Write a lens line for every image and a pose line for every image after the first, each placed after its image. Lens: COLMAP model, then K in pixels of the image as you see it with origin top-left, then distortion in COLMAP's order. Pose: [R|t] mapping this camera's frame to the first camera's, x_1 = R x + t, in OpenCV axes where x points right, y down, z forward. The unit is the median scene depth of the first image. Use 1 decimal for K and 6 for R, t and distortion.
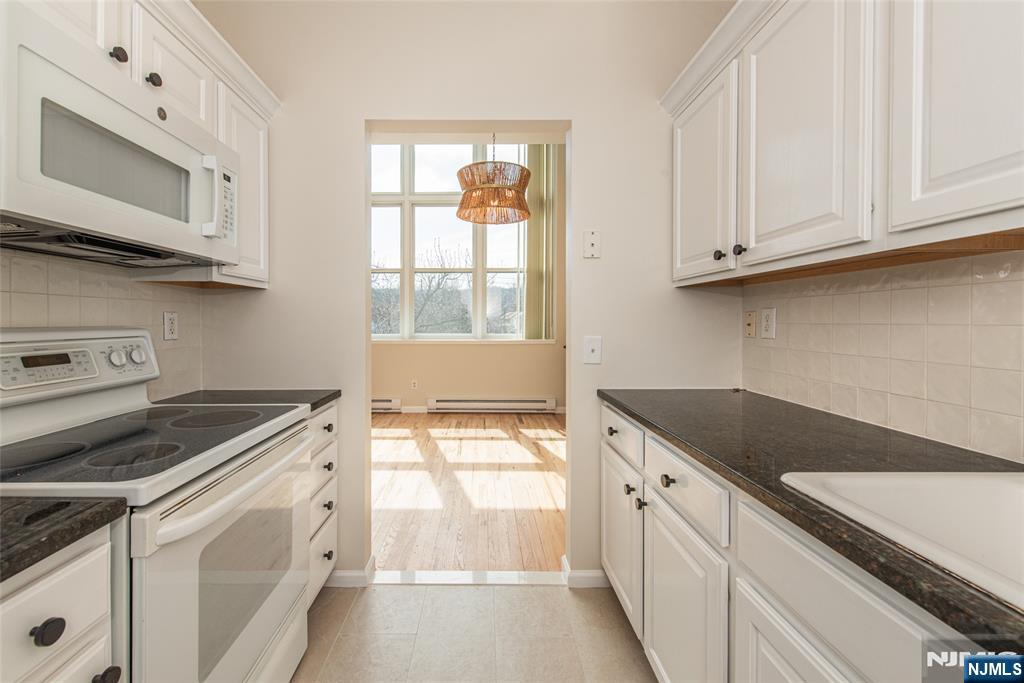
lens RADIAL K [[418.0, 0, 486.0], [0, 418.0, 322.7], [0, 0, 1]] dist [0.000882, -0.000039]
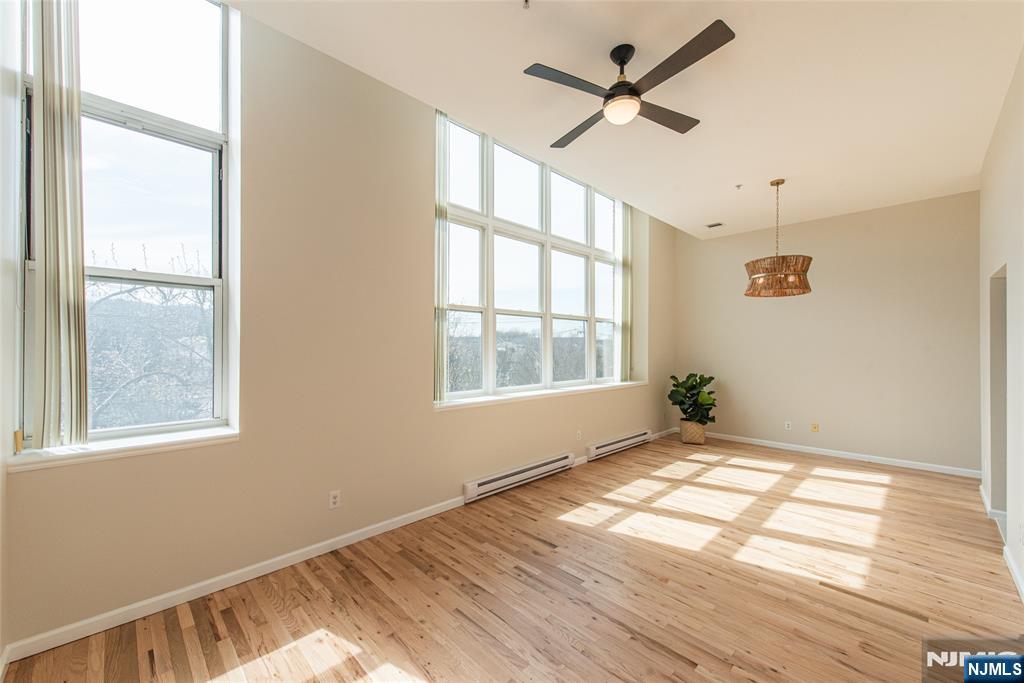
lens RADIAL K [[398.4, 0, 514.1], [0, 398.4, 344.5], [0, 0, 1]] dist [0.002542, -0.000476]
pose [[0.708645, 0.008915, 0.705509, -0.932699], [0.000646, 0.999912, -0.013283, -0.051108], [-0.705565, 0.009868, 0.708577, 0.453114]]
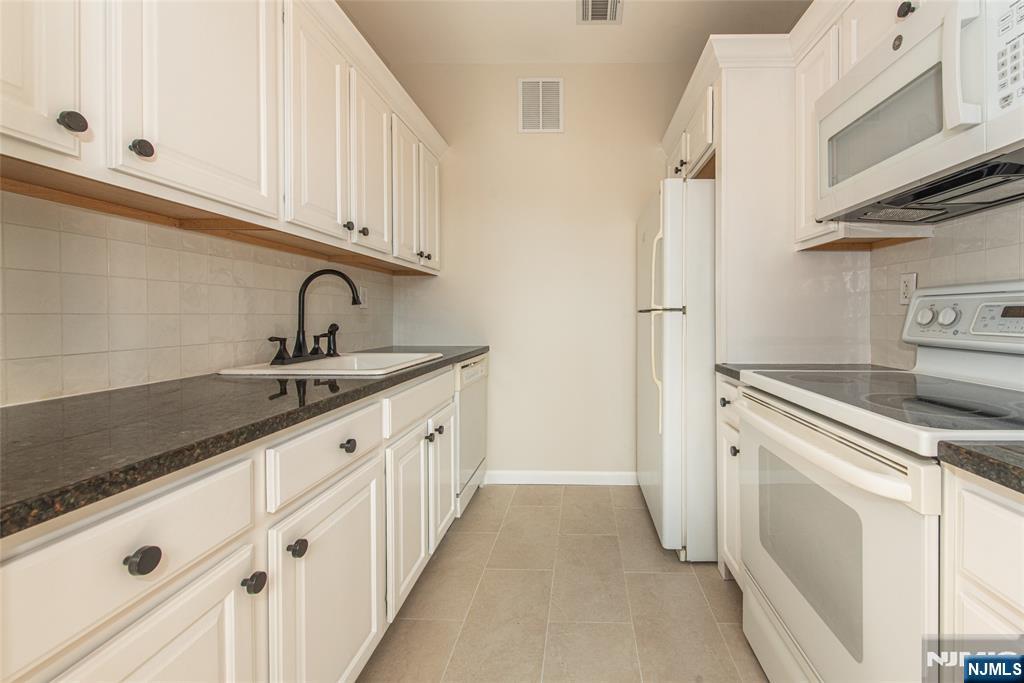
lens RADIAL K [[422.0, 0, 578.2], [0, 422.0, 332.1], [0, 0, 1]] dist [0.000543, -0.000750]
pose [[-0.999997, 0.001737, 0.001835, -0.014995], [0.001822, 0.998866, 0.047578, 0.018612], [-0.001750, 0.047581, -0.998866, 0.396422]]
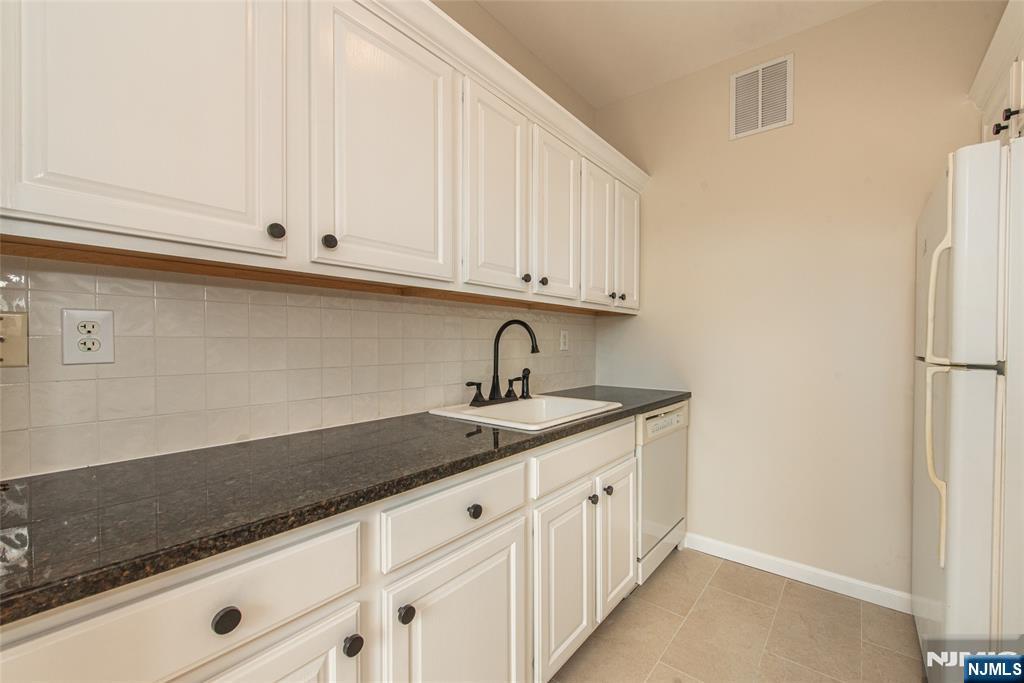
lens RADIAL K [[415.9, 0, 549.5], [0, 415.9, 353.9], [0, 0, 1]] dist [0.009497, -0.004771]
pose [[-0.806252, -0.016446, 0.591343, -0.045791], [0.004648, 0.999407, 0.034132, 0.003084], [-0.591553, 0.030267, -0.805697, 0.334052]]
